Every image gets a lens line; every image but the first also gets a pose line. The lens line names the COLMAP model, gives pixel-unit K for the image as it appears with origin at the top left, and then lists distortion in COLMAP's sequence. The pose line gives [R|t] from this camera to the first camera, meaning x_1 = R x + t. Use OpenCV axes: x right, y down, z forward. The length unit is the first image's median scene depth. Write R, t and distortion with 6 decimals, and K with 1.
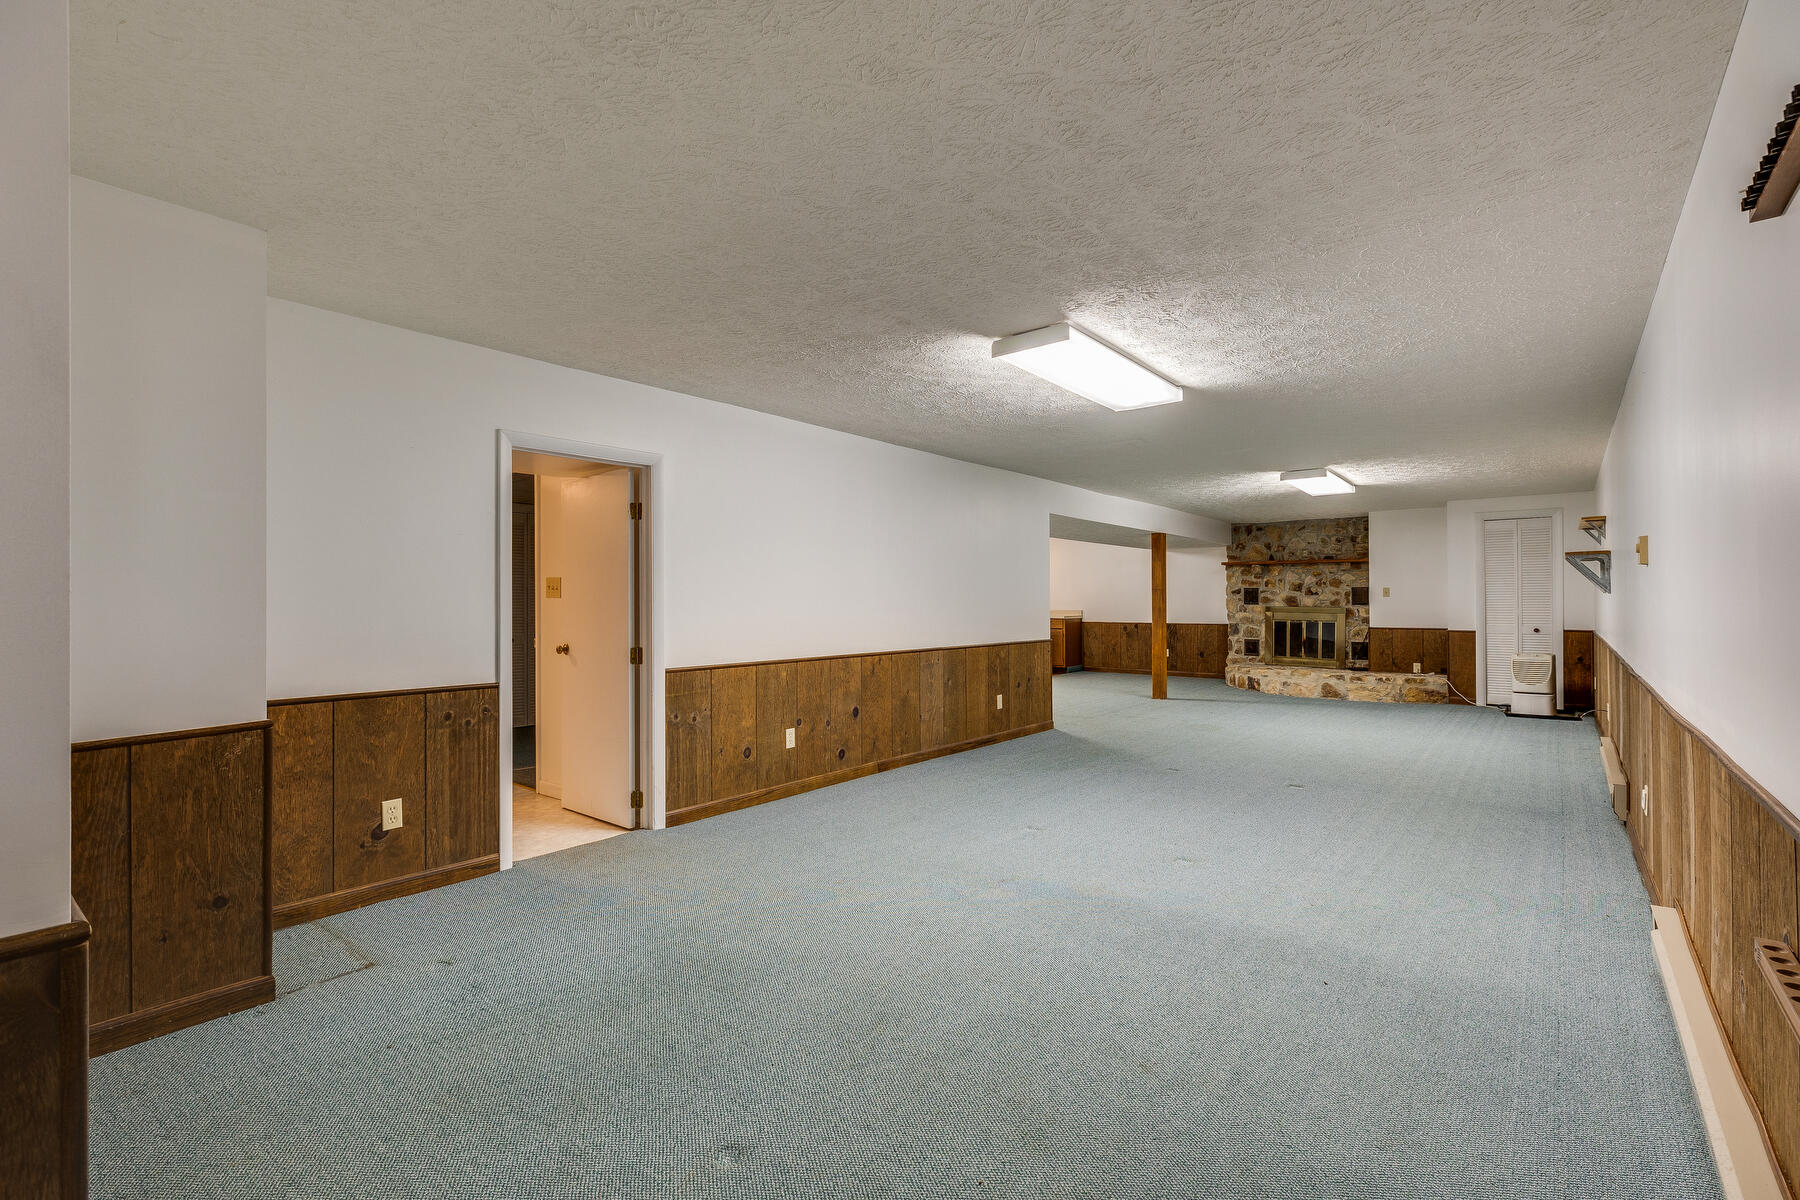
lens RADIAL K [[804.0, 0, 902.0], [0, 804.0, 598.8], [0, 0, 1]] dist [0.002294, -0.000370]
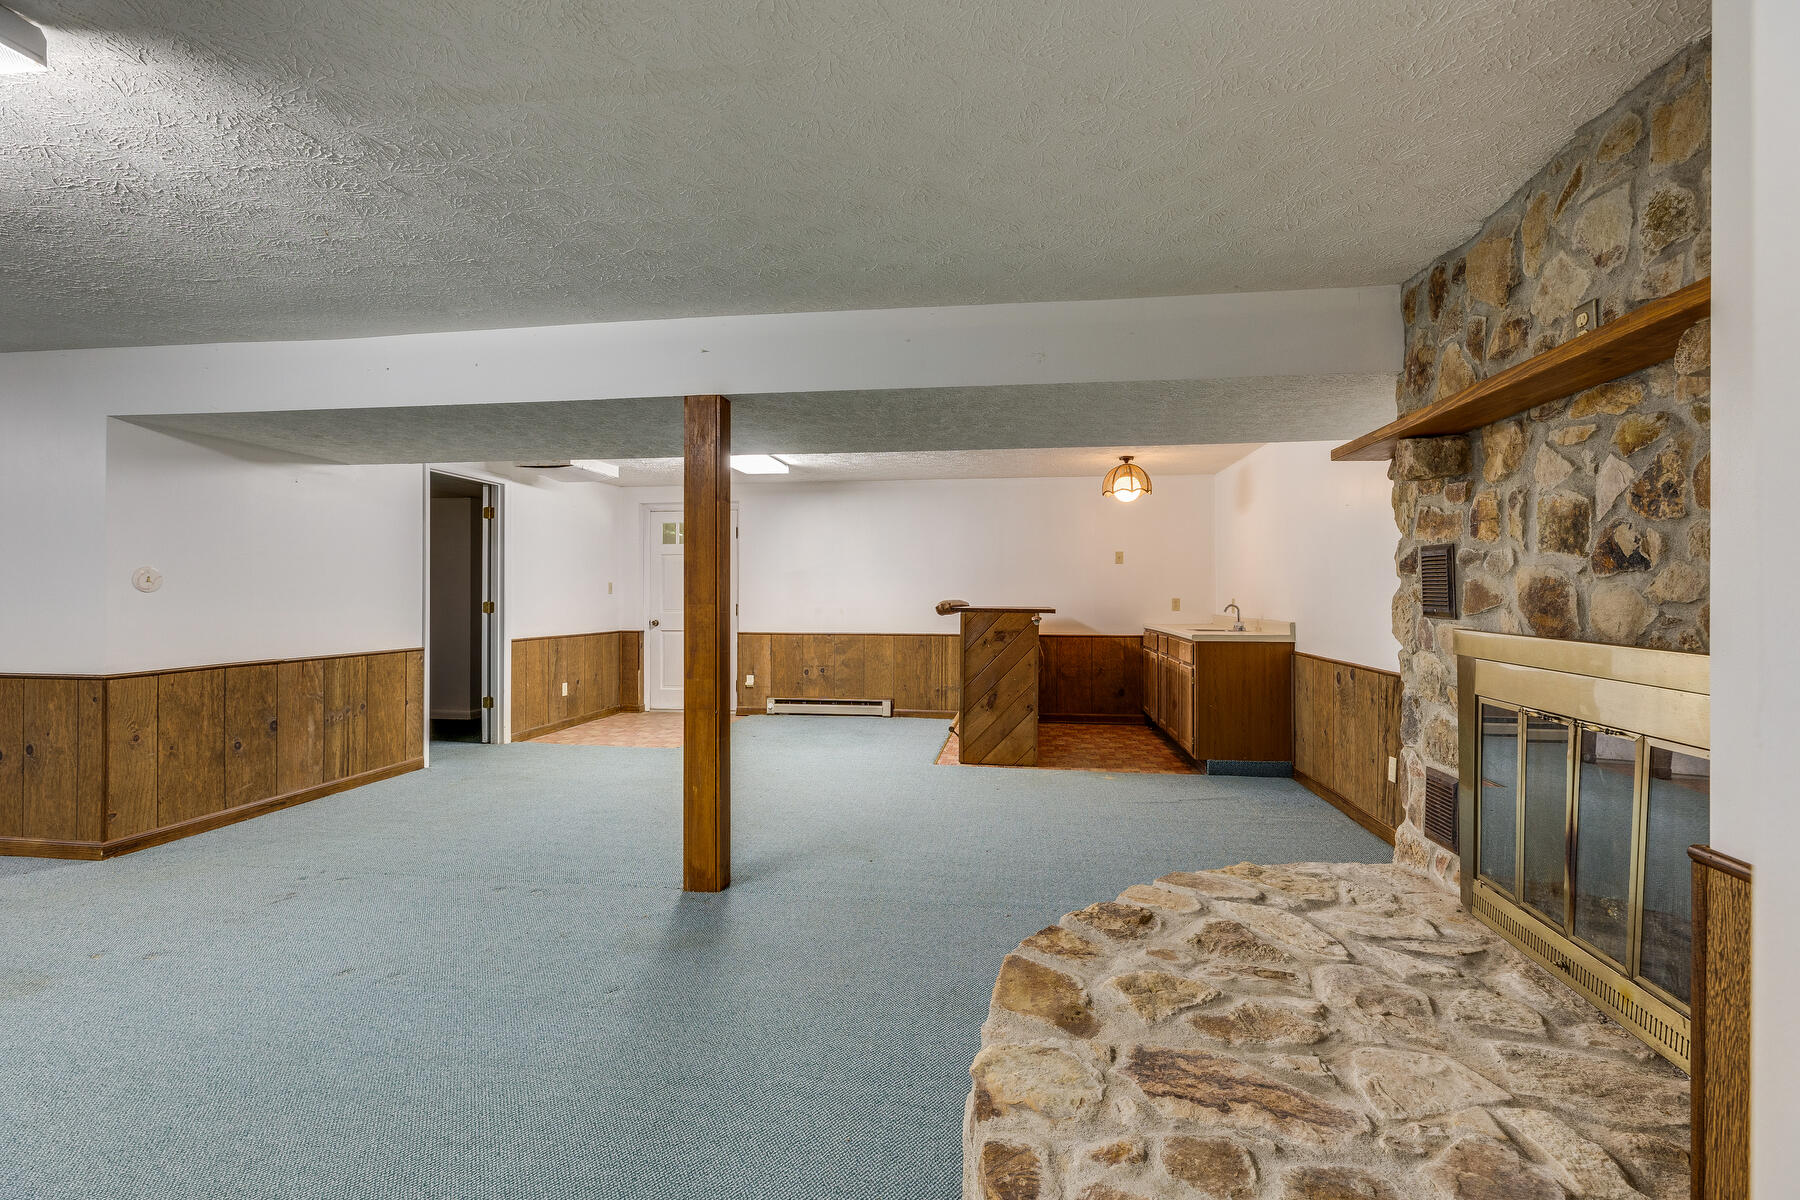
lens RADIAL K [[804.0, 0, 900.3], [0, 804.0, 599.8], [0, 0, 1]] dist [0.002294, -0.000370]
pose [[0.546729, 0.016266, -0.837152, 0.560586], [-0.012976, 0.999856, 0.010953, 0.001437], [0.837209, 0.004875, 0.546861, 0.774511]]
